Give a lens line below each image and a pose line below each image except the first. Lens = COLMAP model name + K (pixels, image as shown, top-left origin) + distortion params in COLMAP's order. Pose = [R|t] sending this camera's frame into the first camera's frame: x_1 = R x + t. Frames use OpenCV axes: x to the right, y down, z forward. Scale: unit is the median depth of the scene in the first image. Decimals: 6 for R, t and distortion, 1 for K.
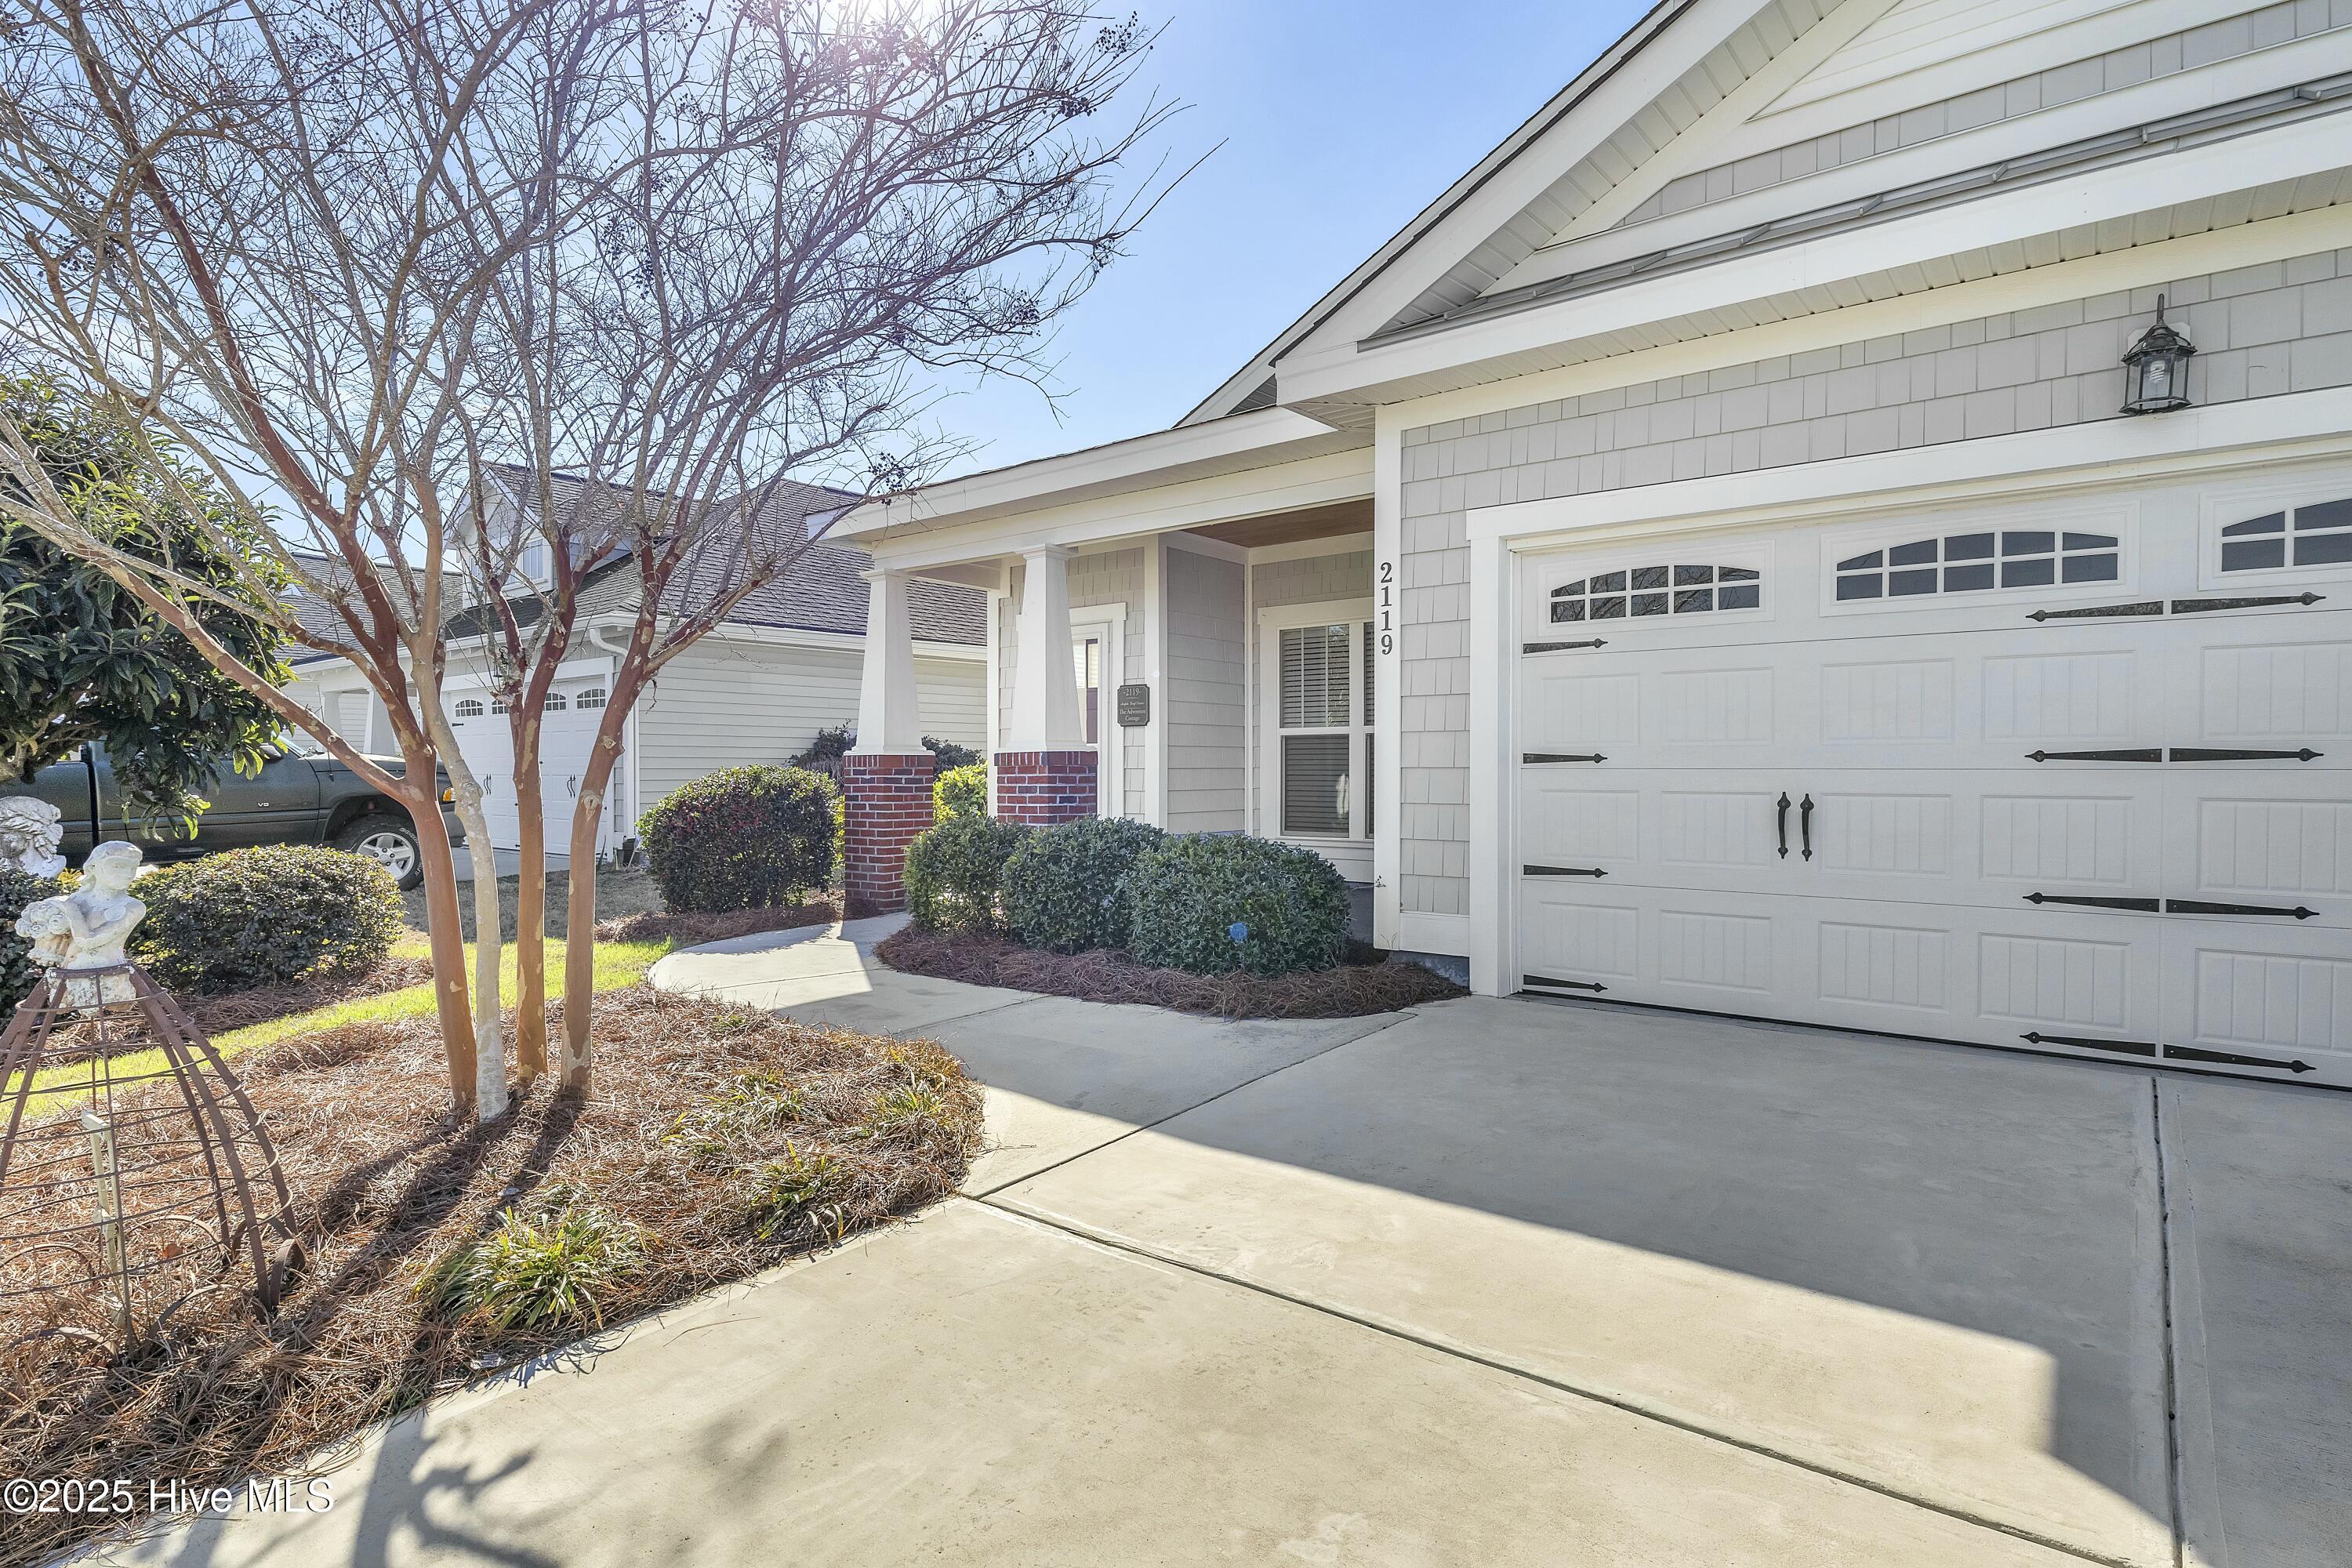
lens RADIAL K [[1187.7, 0, 1184.5], [0, 1187.7, 783.6], [0, 0, 1]] dist [-0.013147, 0.002241]
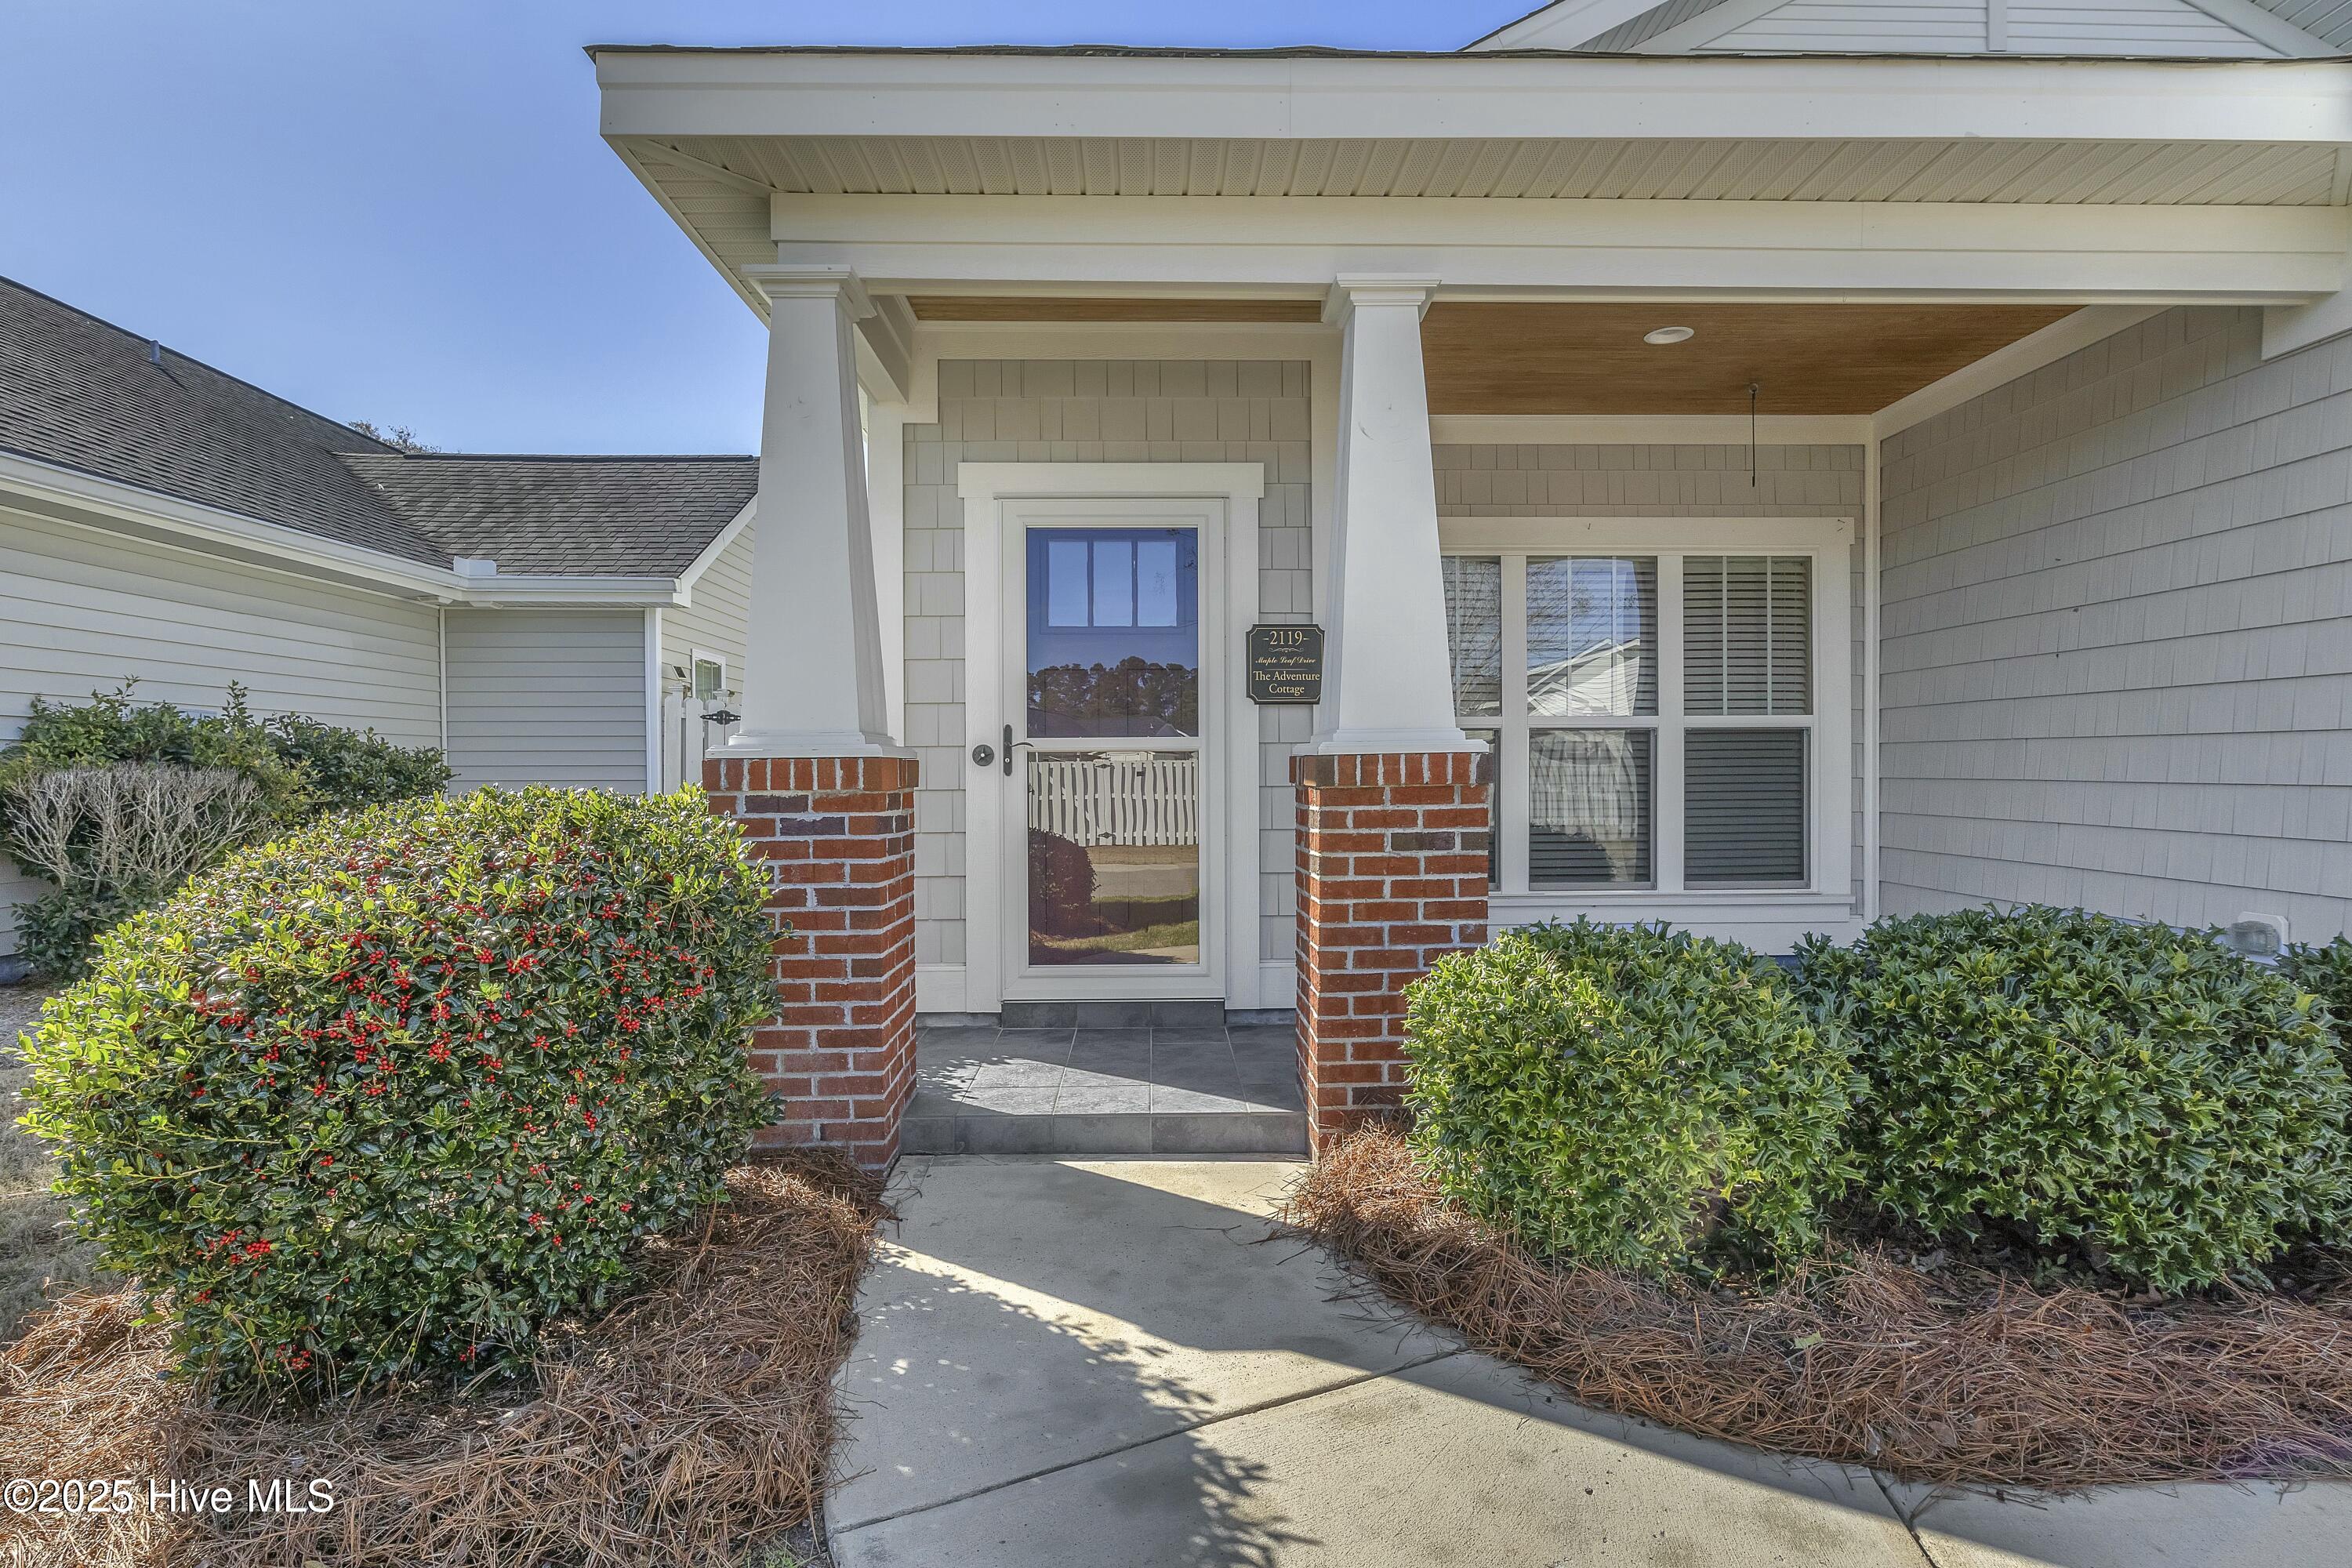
lens RADIAL K [[1187.7, 0, 1177.2], [0, 1187.7, 795.4], [0, 0, 1]] dist [-0.013147, 0.002241]
pose [[0.773539, -0.015427, 0.633561, -0.414232], [0.011605, 0.999881, 0.010178, -0.014875], [-0.633642, -0.000520, 0.773626, 0.641855]]
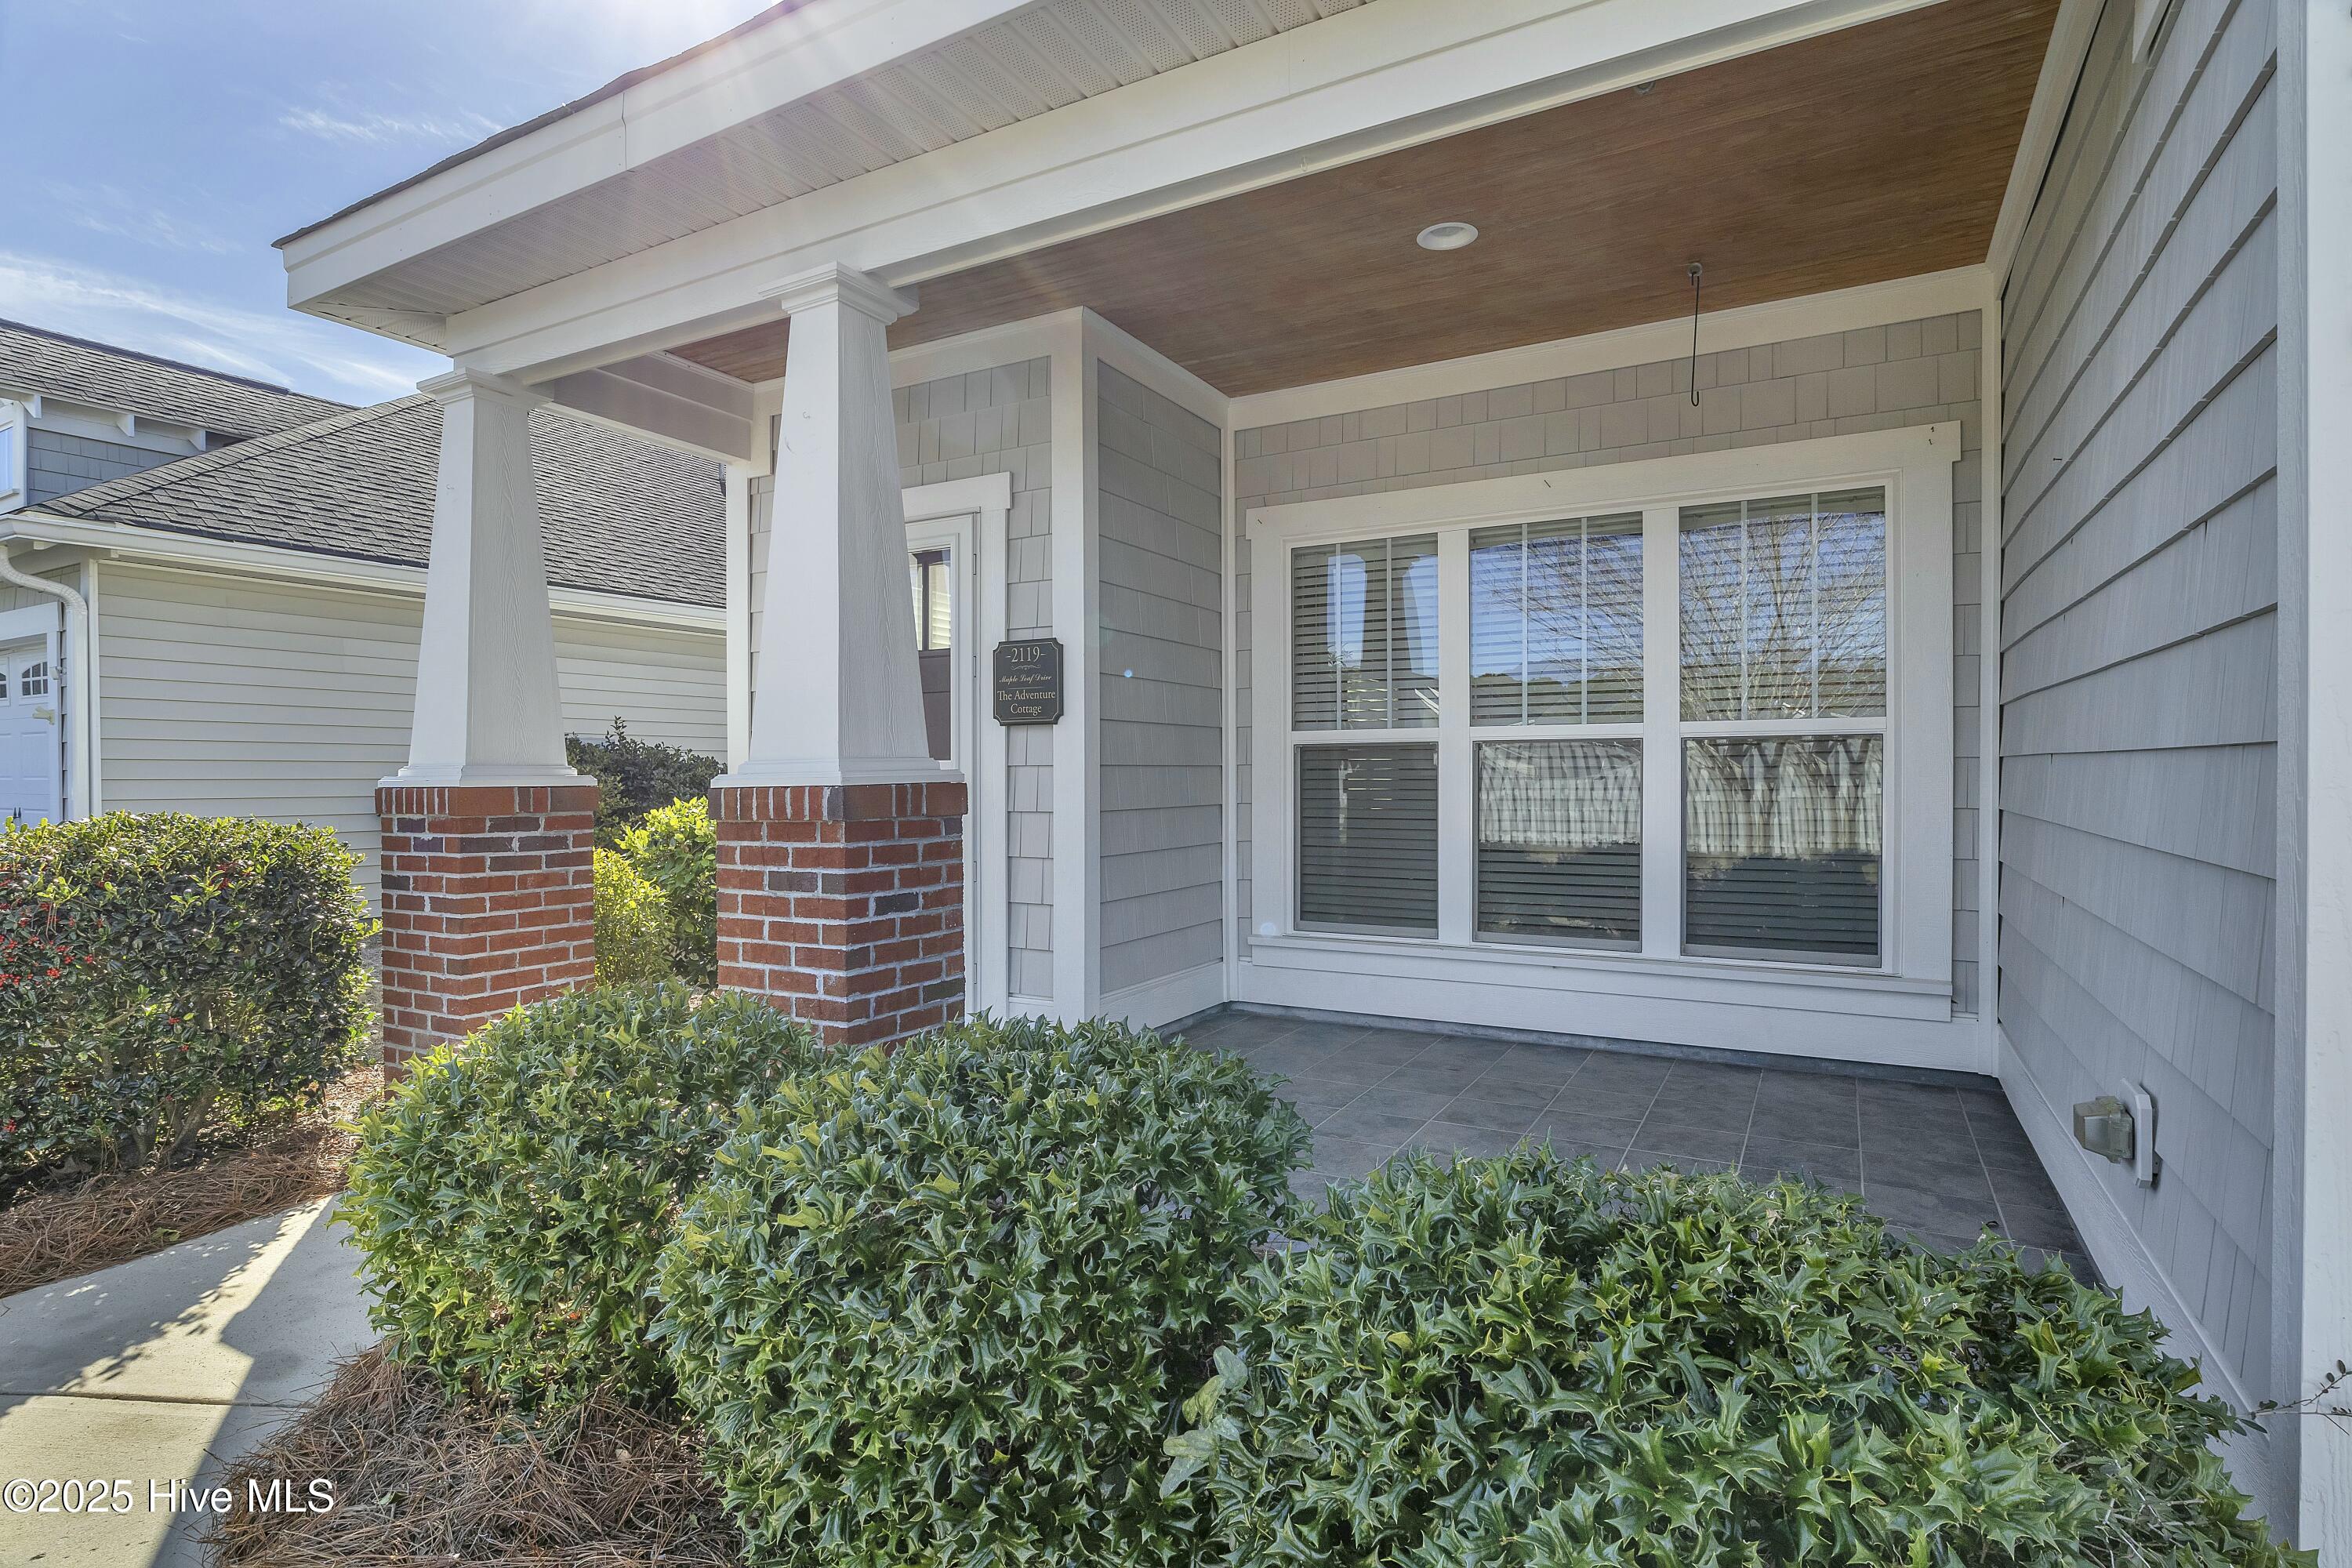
lens RADIAL K [[1187.7, 0, 1181.0], [0, 1187.7, 788.2], [0, 0, 1]] dist [-0.013147, 0.002241]
pose [[0.987684, -0.003155, 0.156427, -0.058547], [0.003669, 0.999989, -0.002993, -0.021361], [-0.156416, 0.003530, 0.987685, 0.522365]]
